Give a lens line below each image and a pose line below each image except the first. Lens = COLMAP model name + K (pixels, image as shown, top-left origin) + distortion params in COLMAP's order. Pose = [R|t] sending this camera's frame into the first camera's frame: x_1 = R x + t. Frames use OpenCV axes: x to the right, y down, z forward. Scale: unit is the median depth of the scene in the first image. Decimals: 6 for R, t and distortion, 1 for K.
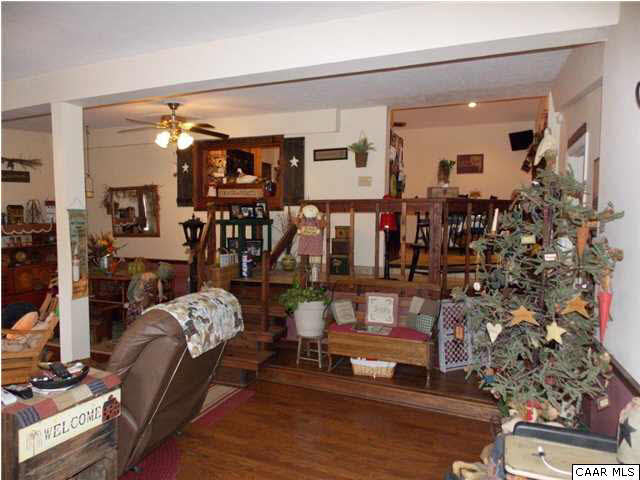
lens RADIAL K [[424.1, 0, 323.8], [0, 424.1, 236.5], [0, 0, 1]] dist [0.006211, -0.001122]
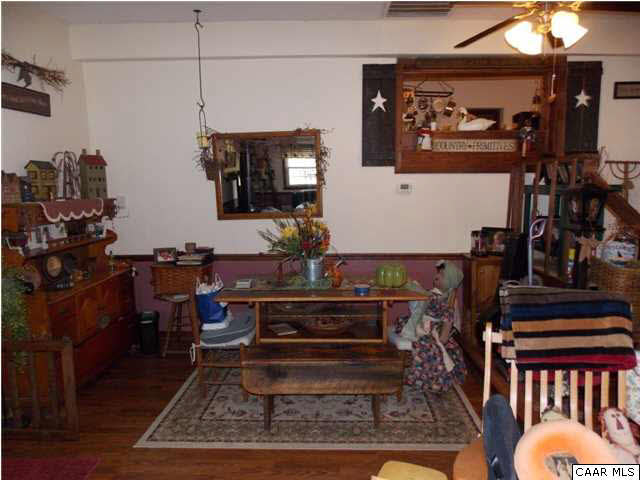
lens RADIAL K [[424.1, 0, 323.8], [0, 424.1, 236.5], [0, 0, 1]] dist [0.006211, -0.001122]
pose [[0.933603, -0.052724, 0.354408, -0.818331], [0.026683, 0.996598, 0.077971, -0.024822], [-0.357313, -0.063338, 0.931835, 0.583571]]
